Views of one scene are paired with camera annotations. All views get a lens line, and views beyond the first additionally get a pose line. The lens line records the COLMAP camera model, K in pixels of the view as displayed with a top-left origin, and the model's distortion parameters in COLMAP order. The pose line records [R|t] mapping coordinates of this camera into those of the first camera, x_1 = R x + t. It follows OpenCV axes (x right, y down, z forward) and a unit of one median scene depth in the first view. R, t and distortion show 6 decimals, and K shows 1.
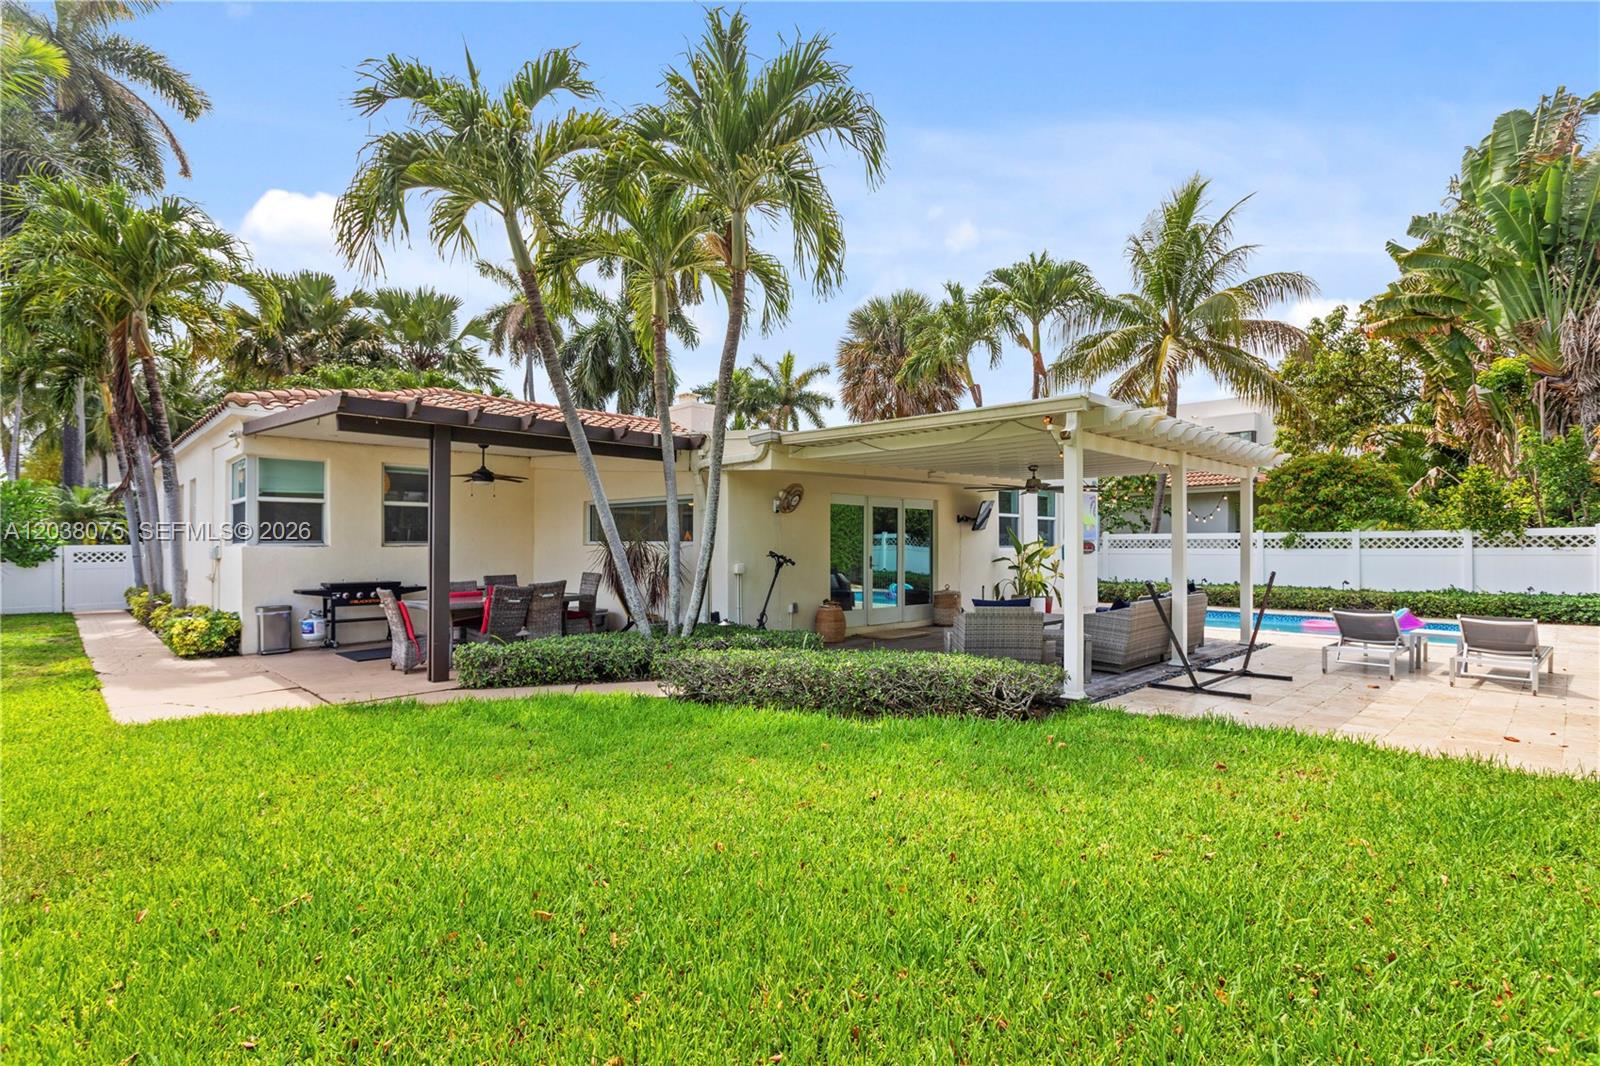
lens RADIAL K [[772.0, 0, 783.9], [0, 772.0, 538.9], [0, 0, 1]] dist [-0.004130, 0.001152]
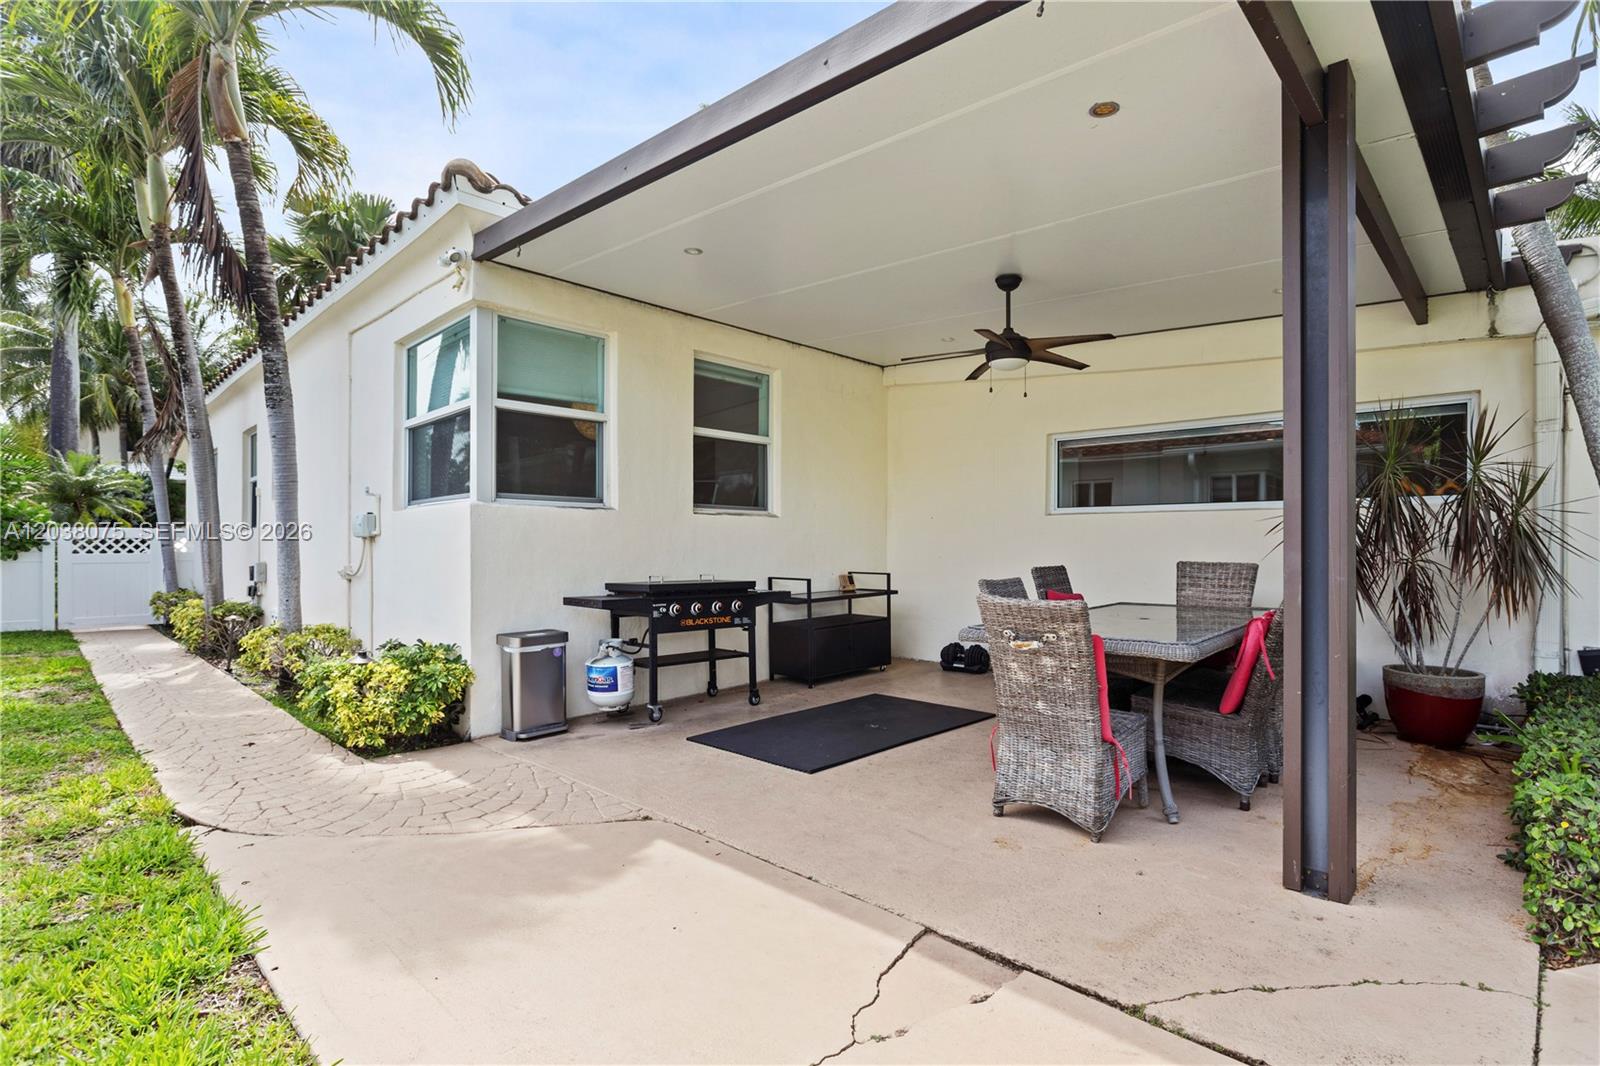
lens RADIAL K [[804.8, 0, 801.0], [0, 804.8, 542.9], [0, 0, 1]] dist [0.000380, 0.000488]
pose [[0.999986, 0.003089, 0.004338, -0.463004], [-0.003089, 0.999995, 0.000040, 0.030105], [-0.004337, -0.000054, 0.999991, 0.473657]]
